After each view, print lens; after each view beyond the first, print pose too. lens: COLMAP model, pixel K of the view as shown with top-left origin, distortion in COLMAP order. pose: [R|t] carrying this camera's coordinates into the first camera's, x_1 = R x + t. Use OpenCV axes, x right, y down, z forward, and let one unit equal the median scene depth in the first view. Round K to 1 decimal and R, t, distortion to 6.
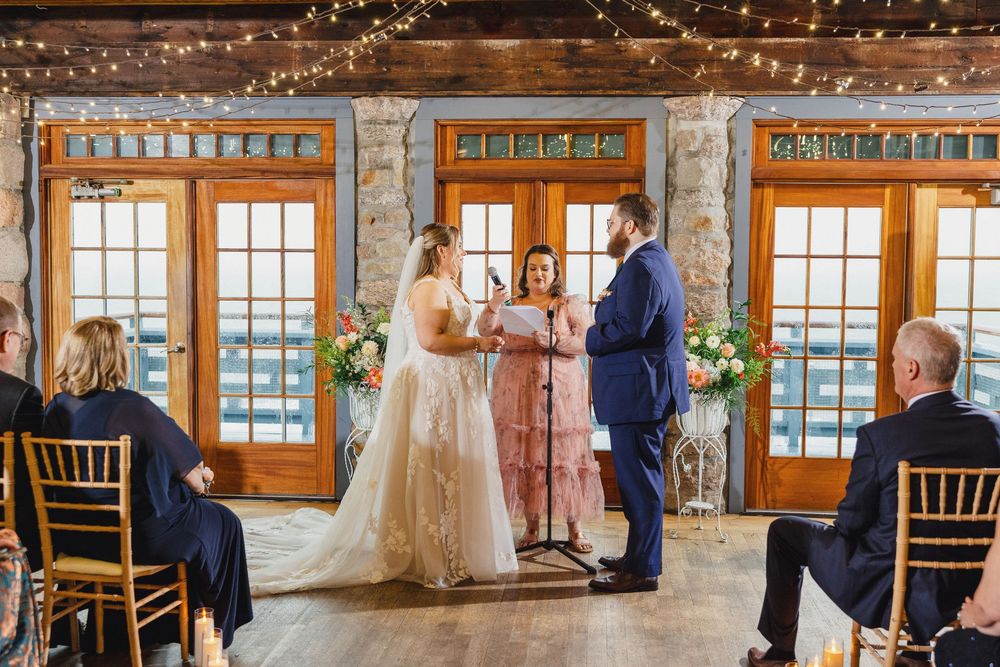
lens RADIAL K [[998.6, 0, 498.0], [0, 998.6, 319.2], [0, 0, 1]] dist [-0.004149, 0.000000]
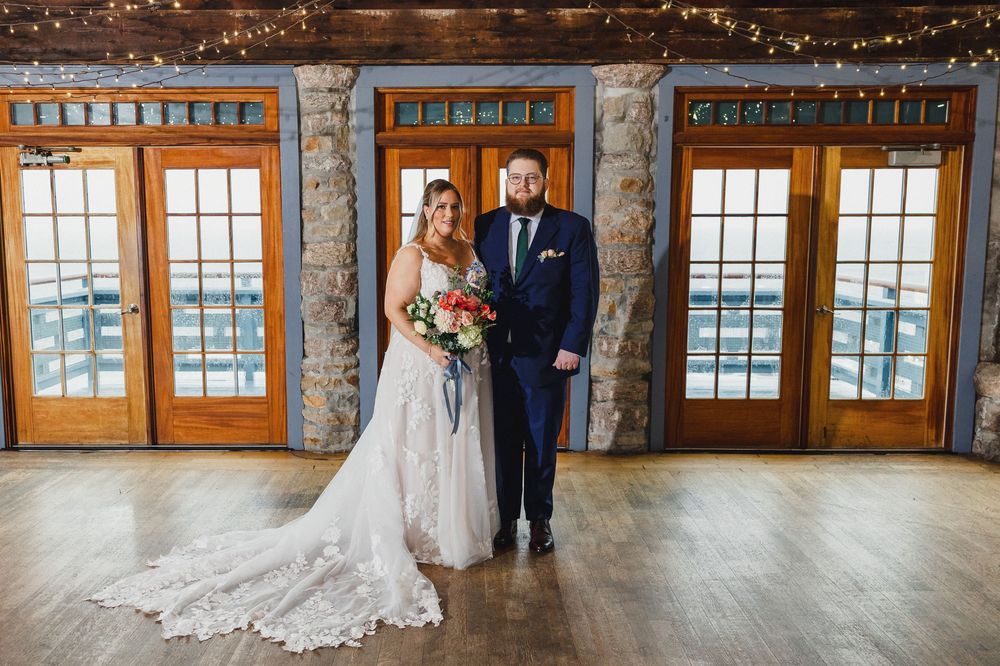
lens RADIAL K [[824.8, 0, 442.9], [0, 824.8, 321.7], [0, 0, 1]] dist [0.001326, 0.005240]
pose [[0.997902, -0.018127, 0.062145, -0.050561], [0.014197, 0.997905, 0.063115, -0.008495], [-0.063159, -0.062100, 0.996070, 0.120156]]
